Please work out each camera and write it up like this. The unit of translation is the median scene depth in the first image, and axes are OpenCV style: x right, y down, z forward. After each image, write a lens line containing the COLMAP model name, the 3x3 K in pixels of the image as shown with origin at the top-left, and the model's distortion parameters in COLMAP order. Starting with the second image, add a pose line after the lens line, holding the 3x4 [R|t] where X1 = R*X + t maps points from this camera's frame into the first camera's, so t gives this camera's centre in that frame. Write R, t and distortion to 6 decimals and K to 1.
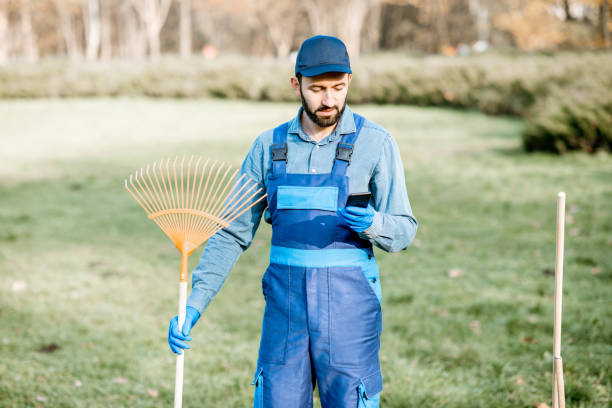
lens RADIAL K [[1477.9, 0, 306.0], [0, 1477.9, 204.0], [0, 0, 1]] dist [-0.058915, -0.349723]
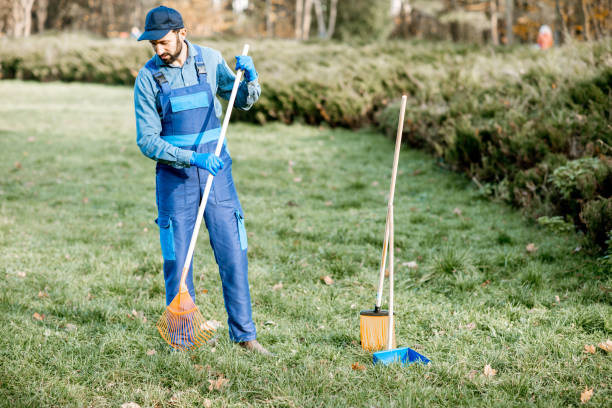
lens RADIAL K [[1477.9, 0, 306.0], [0, 1477.9, 204.0], [0, 0, 1]] dist [-0.058915, -0.349723]
pose [[0.971505, 0.015628, 0.236504, -0.036502], [-0.017676, 0.999822, 0.006540, 0.011648], [-0.236359, -0.010535, 0.971609, -0.065657]]
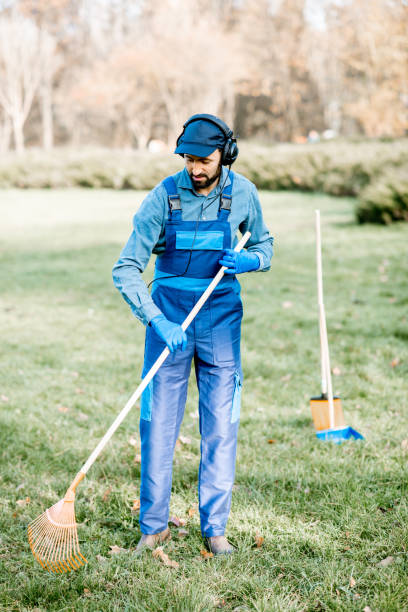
lens RADIAL K [[1477.9, 0, 204.0], [0, 1477.9, 306.0], [0, 0, 1]] dist [-0.058915, -0.349723]
pose [[0.999446, -0.021298, 0.025574, -0.002528], [0.021108, 0.999748, 0.007643, 0.011297], [-0.025730, -0.007099, 0.999644, -0.102453]]
